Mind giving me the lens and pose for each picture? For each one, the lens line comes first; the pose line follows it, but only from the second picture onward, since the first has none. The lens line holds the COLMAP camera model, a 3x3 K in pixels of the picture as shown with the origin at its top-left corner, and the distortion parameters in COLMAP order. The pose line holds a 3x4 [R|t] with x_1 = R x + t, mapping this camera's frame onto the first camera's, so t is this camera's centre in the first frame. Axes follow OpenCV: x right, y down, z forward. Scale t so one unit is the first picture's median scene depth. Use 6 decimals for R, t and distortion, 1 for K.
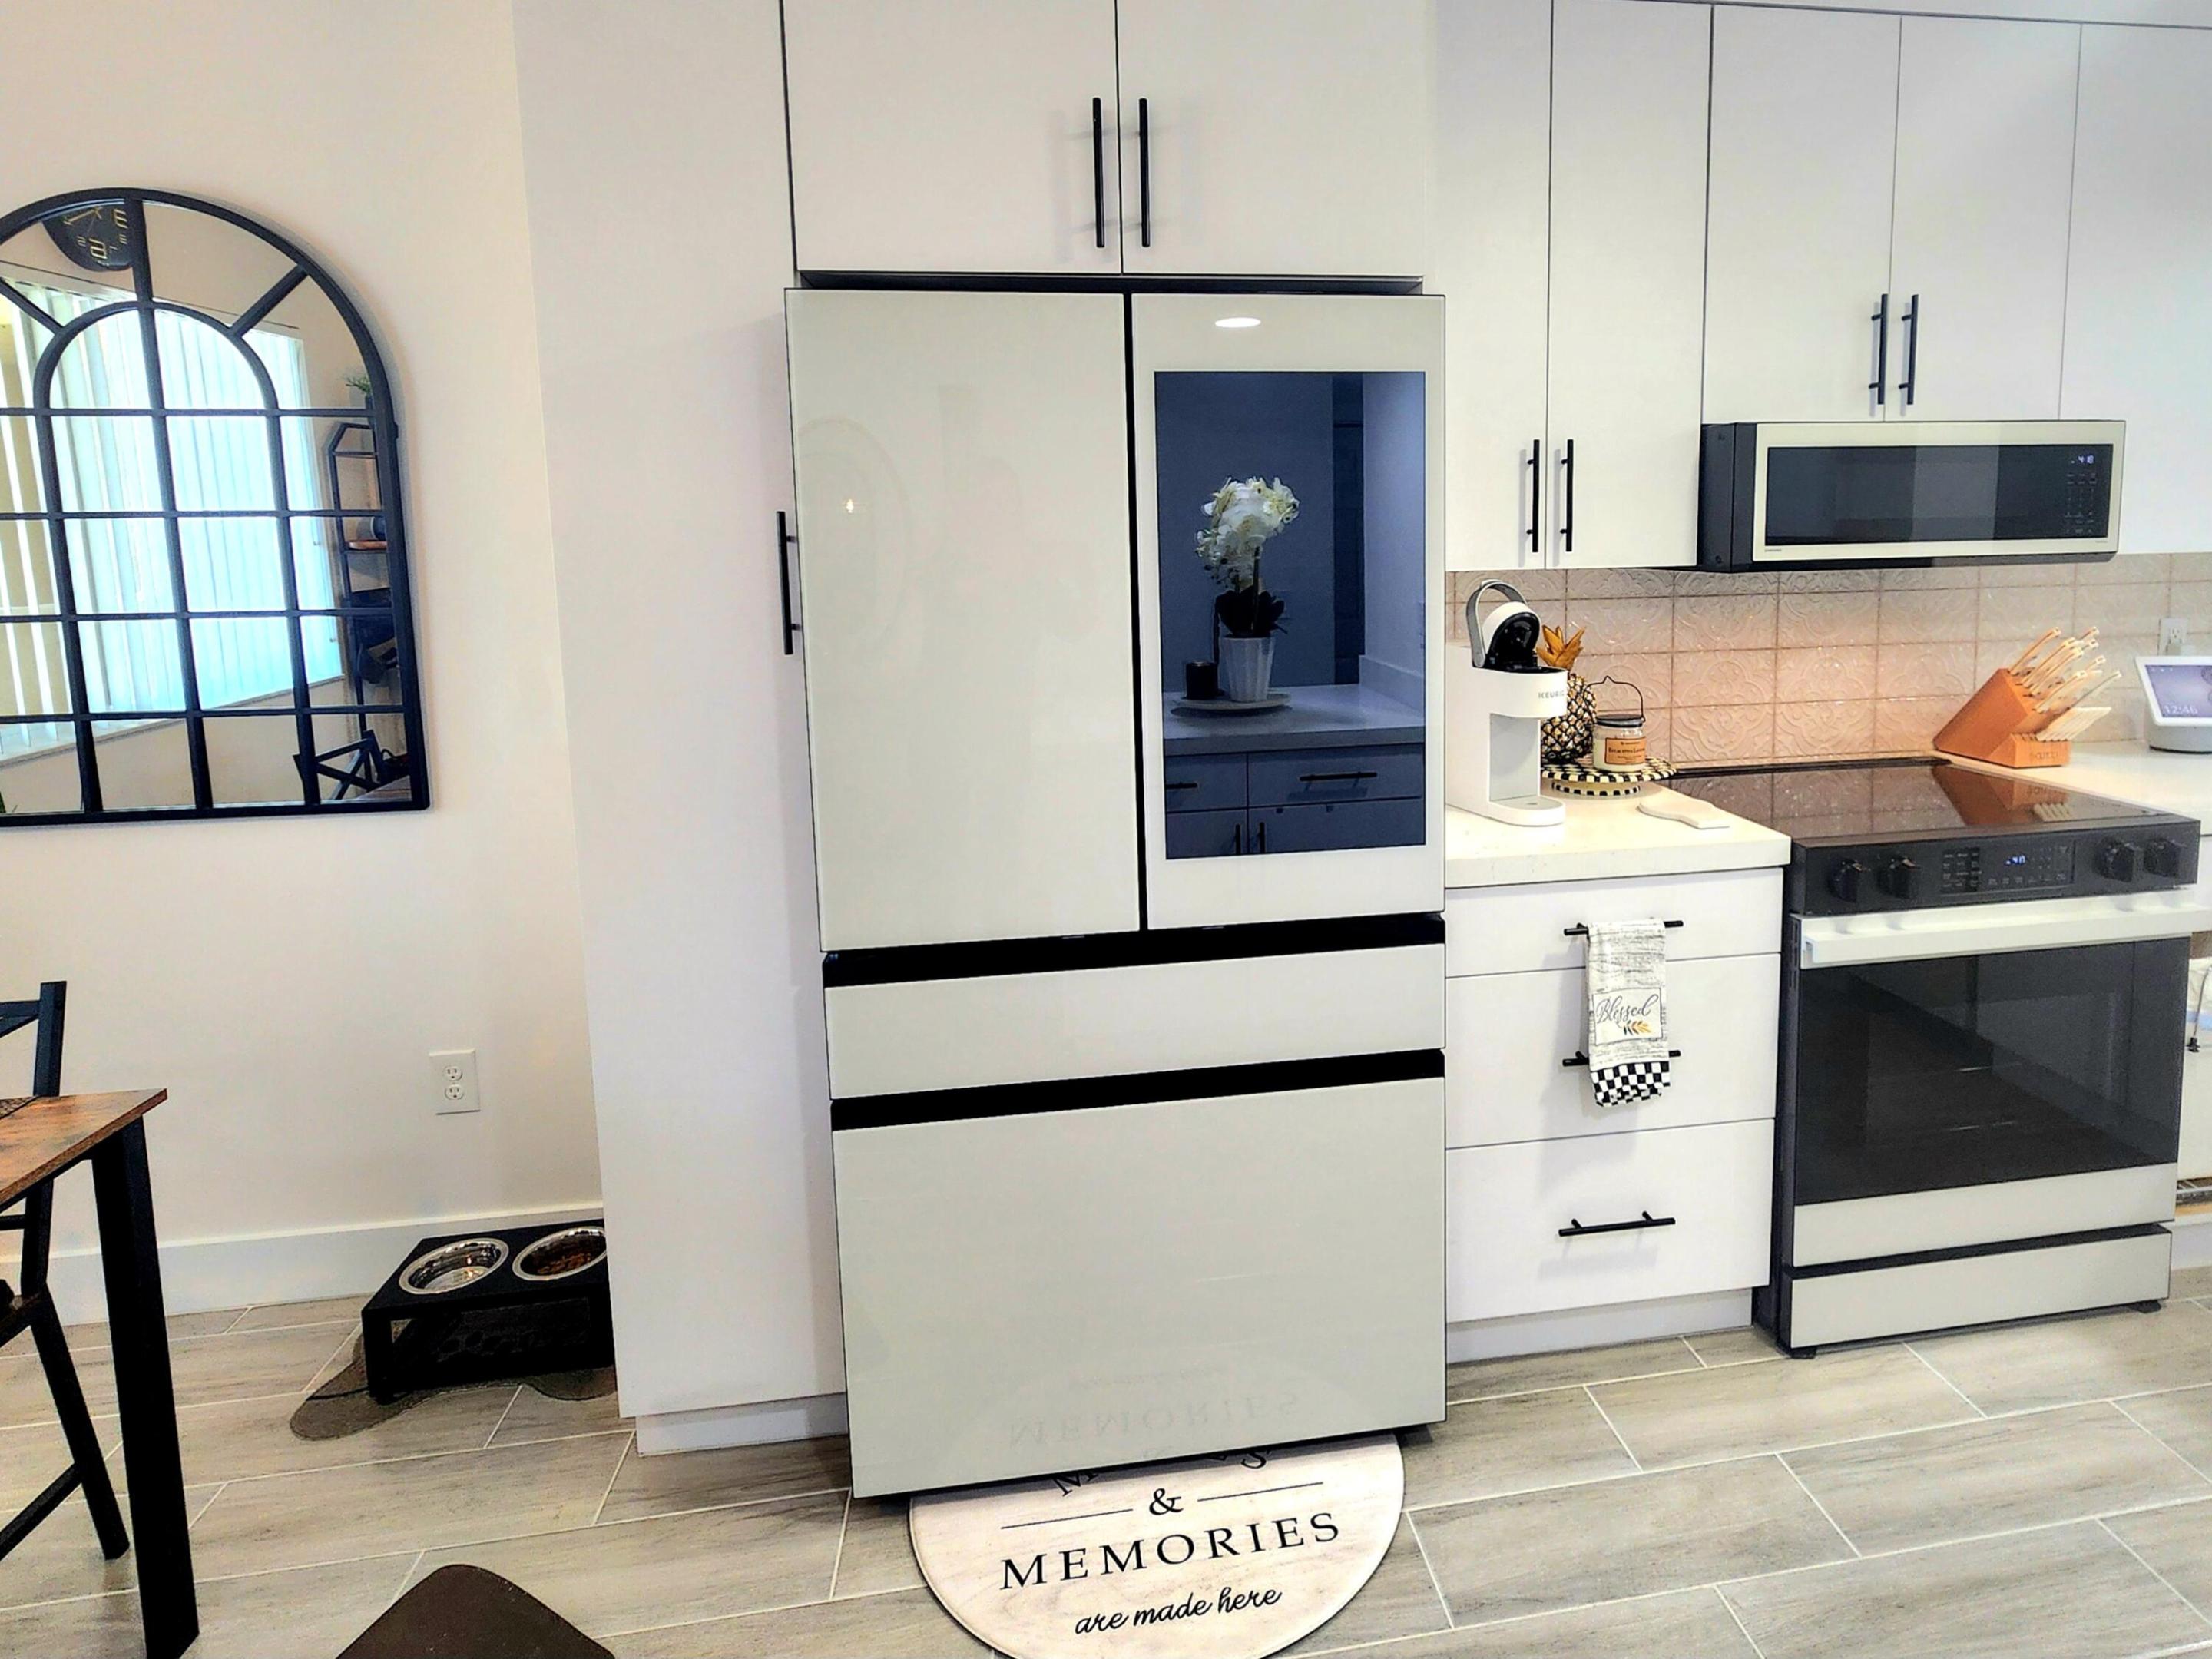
lens RADIAL K [[1218.9, 0, 1232.2], [0, 1218.9, 671.0], [0, 0, 1]] dist [-0.003045, 0.000273]
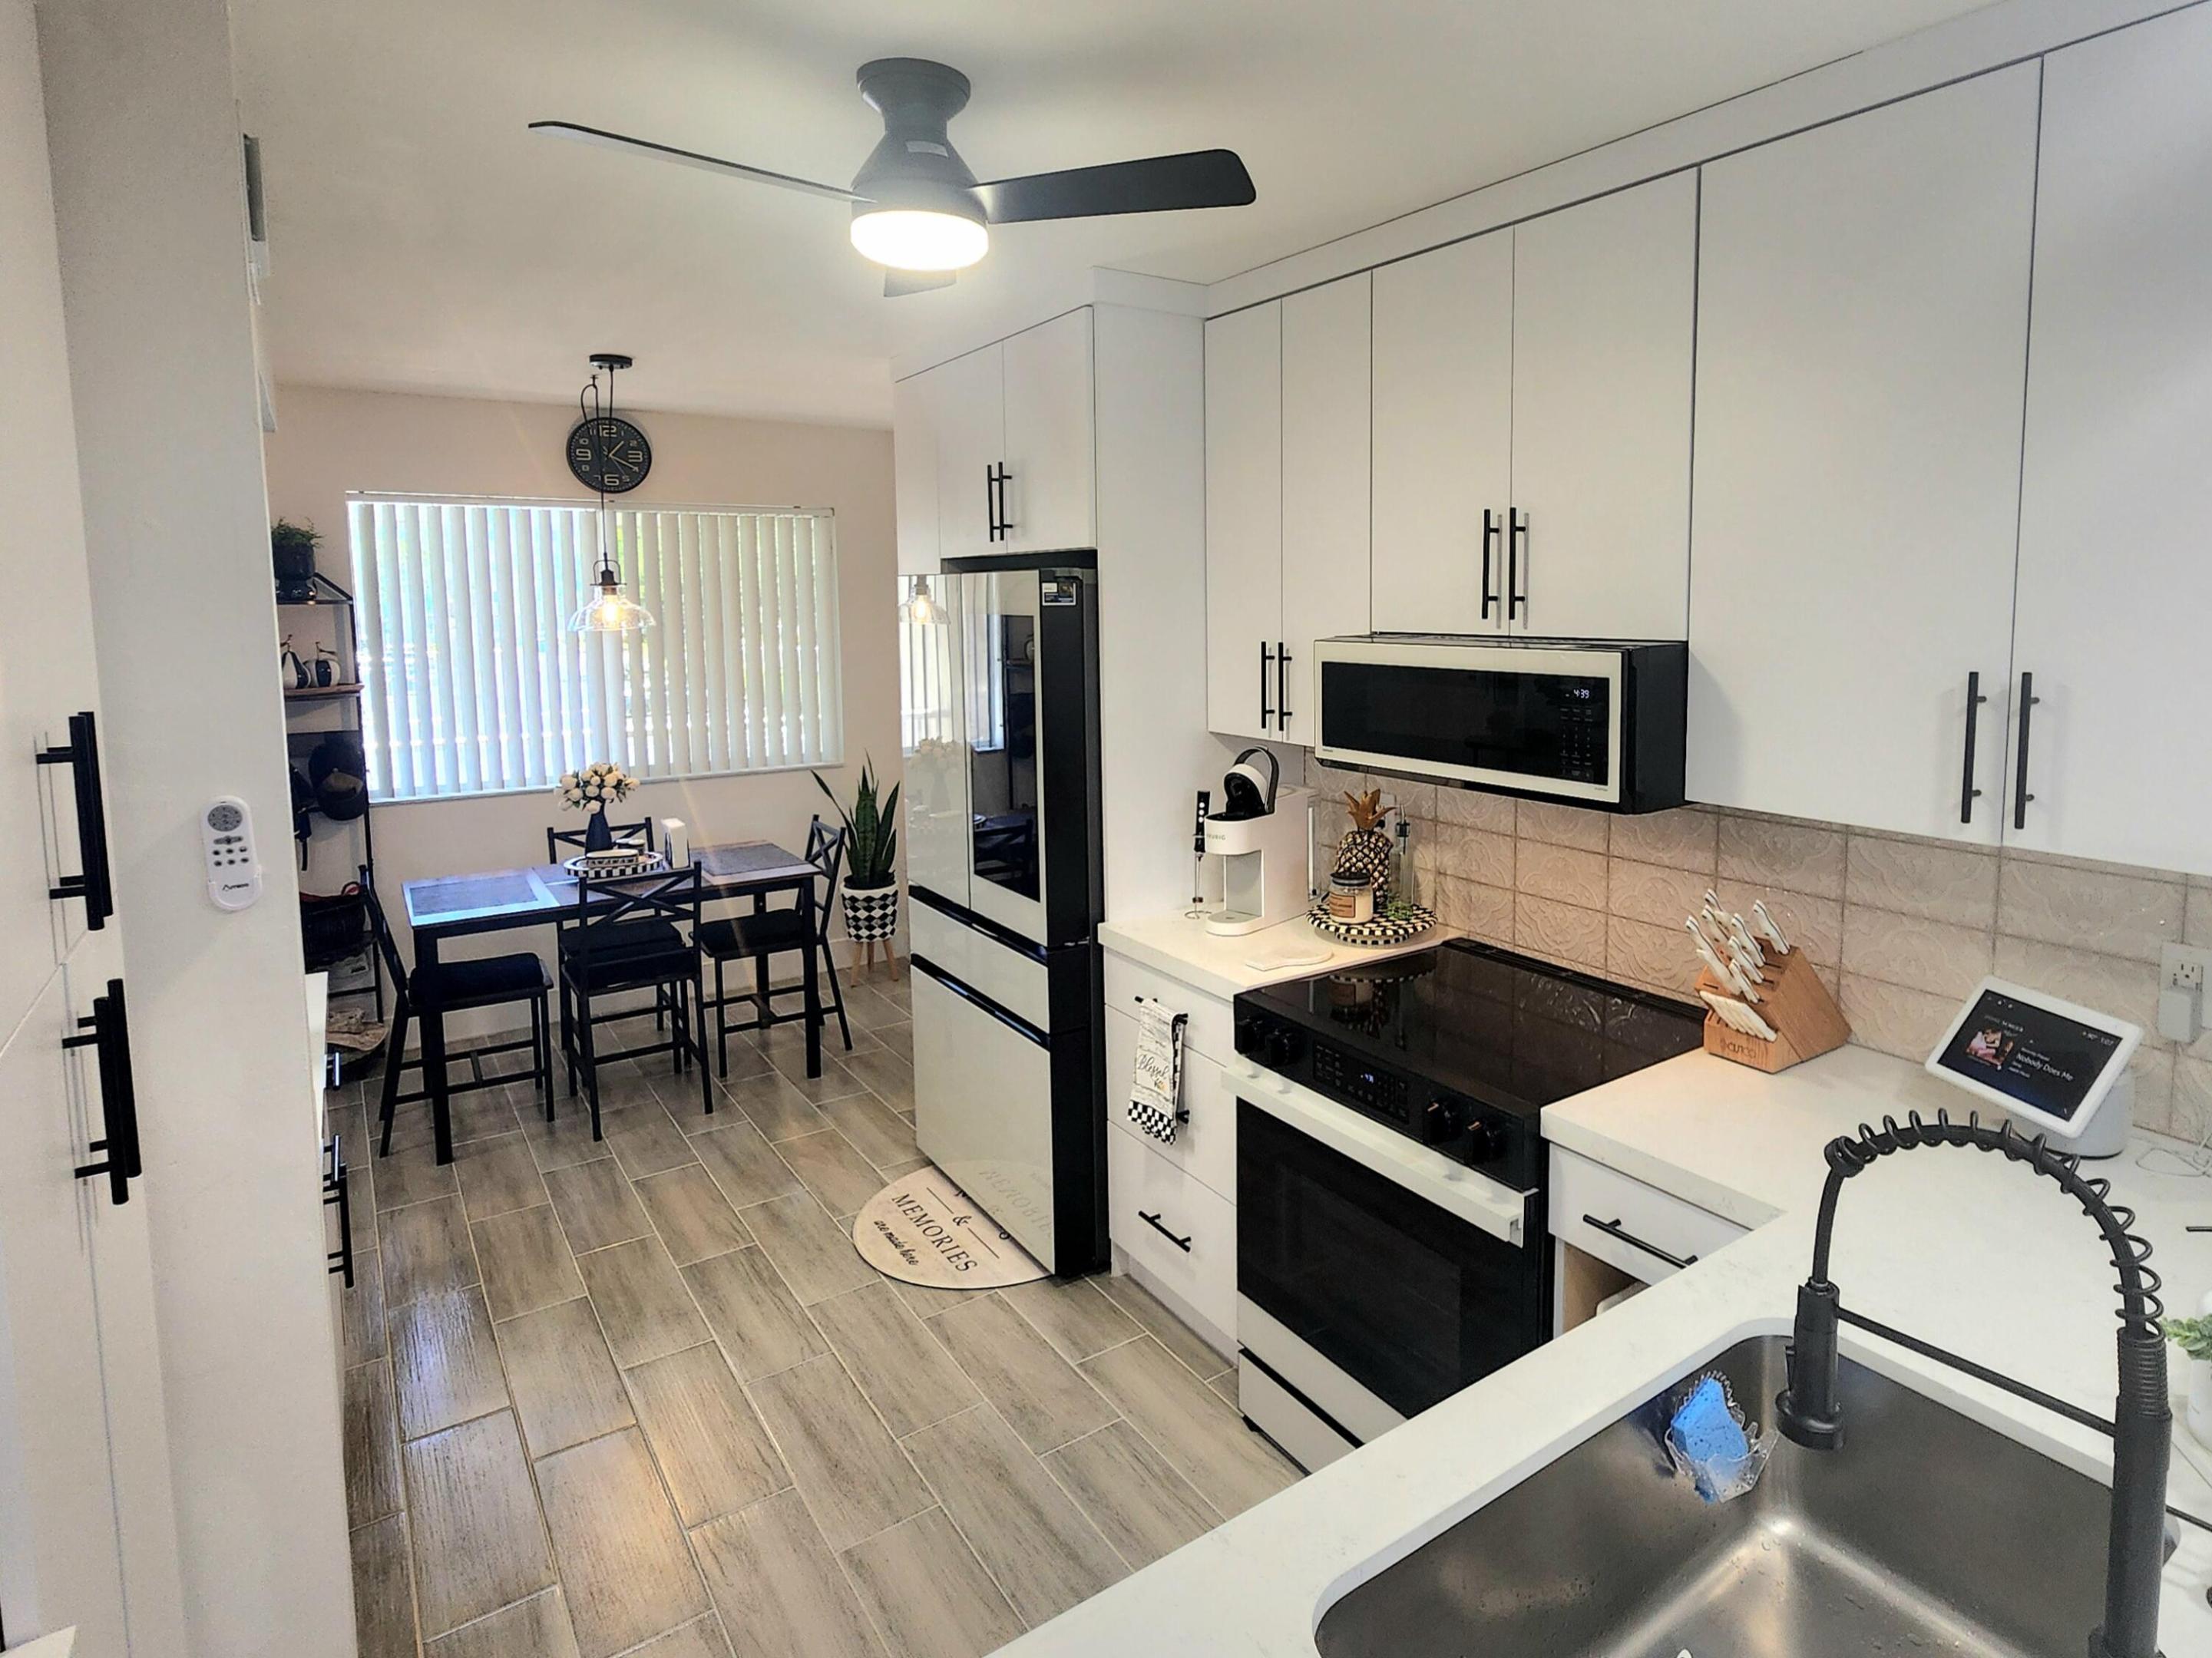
lens RADIAL K [[1228.6, 0, 1236.0], [0, 1228.6, 710.7], [0, 0, 1]] dist [0.004001, 0.000555]
pose [[0.461645, 0.099506, -0.881466, 1.491742], [-0.097141, 0.993383, 0.061265, -0.207769], [0.881730, 0.057344, 0.468257, 0.395613]]
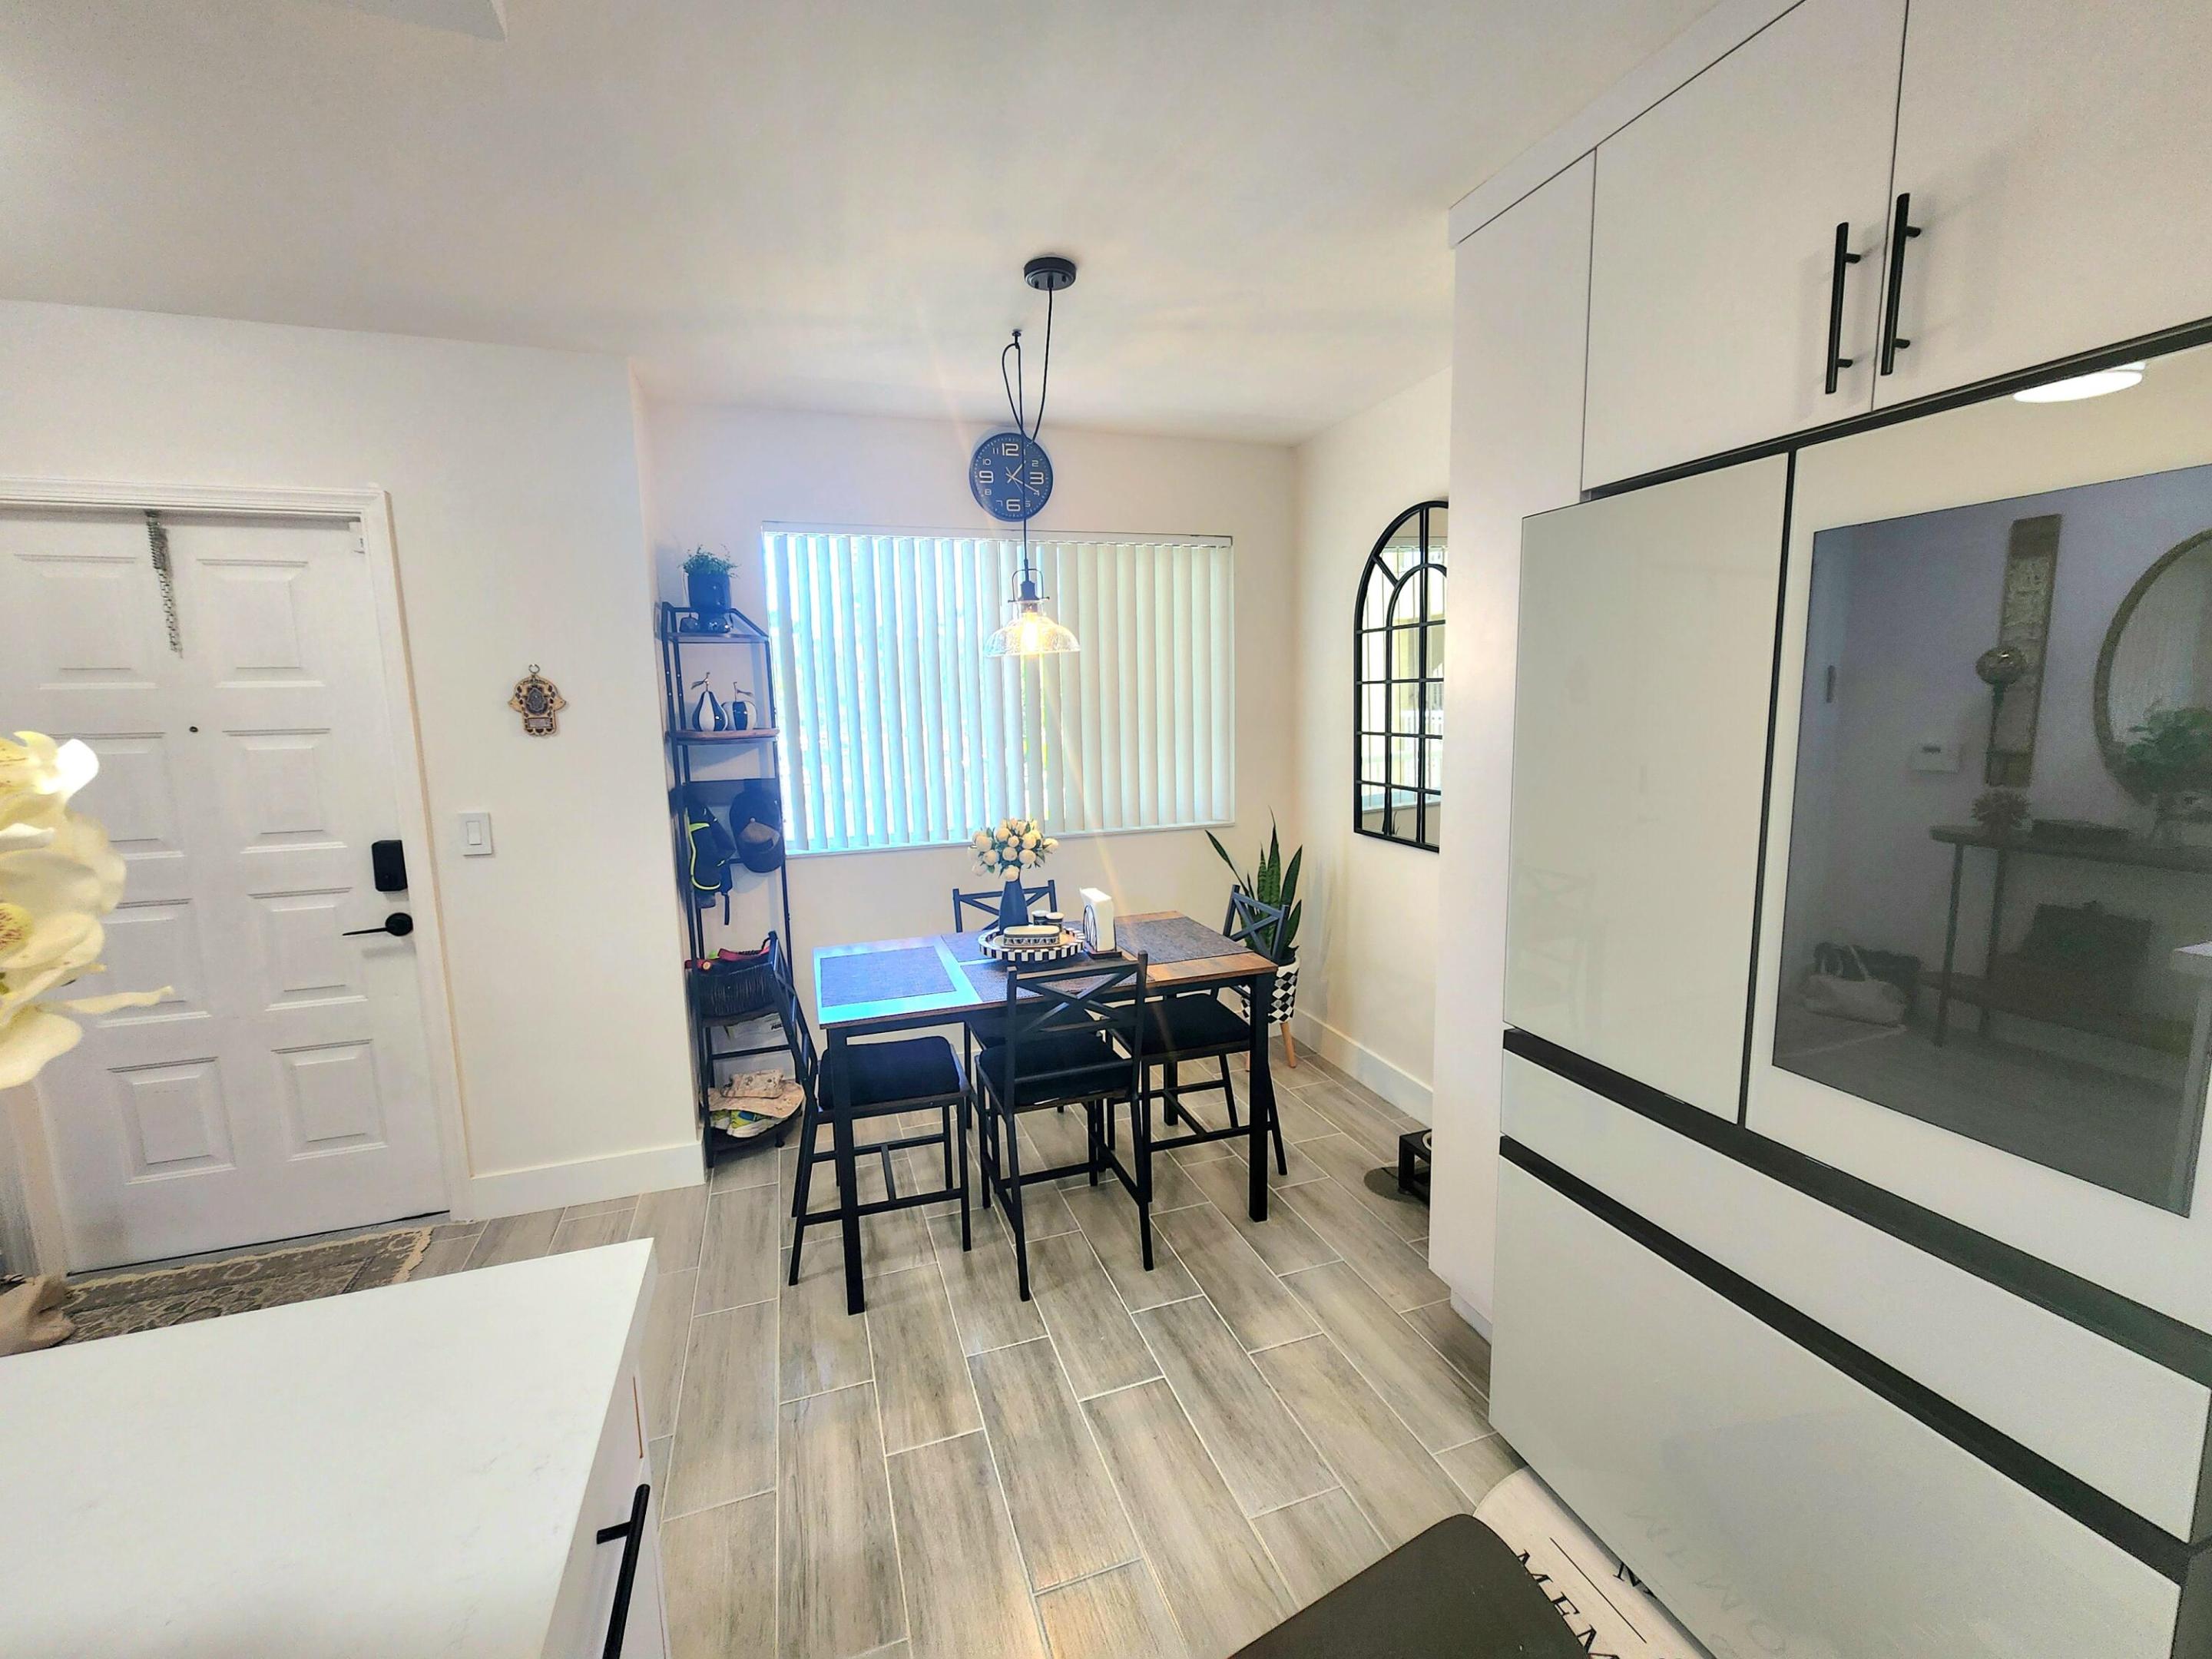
lens RADIAL K [[908.5, 0, 1099.1], [0, 908.5, 825.7], [0, 0, 1]] dist [-0.002796, -0.000037]
pose [[0.171346, 0.152152, -0.973391, 0.430931], [-0.084389, 0.986638, 0.139368, -0.067032], [0.981590, 0.058264, 0.181897, 0.308655]]
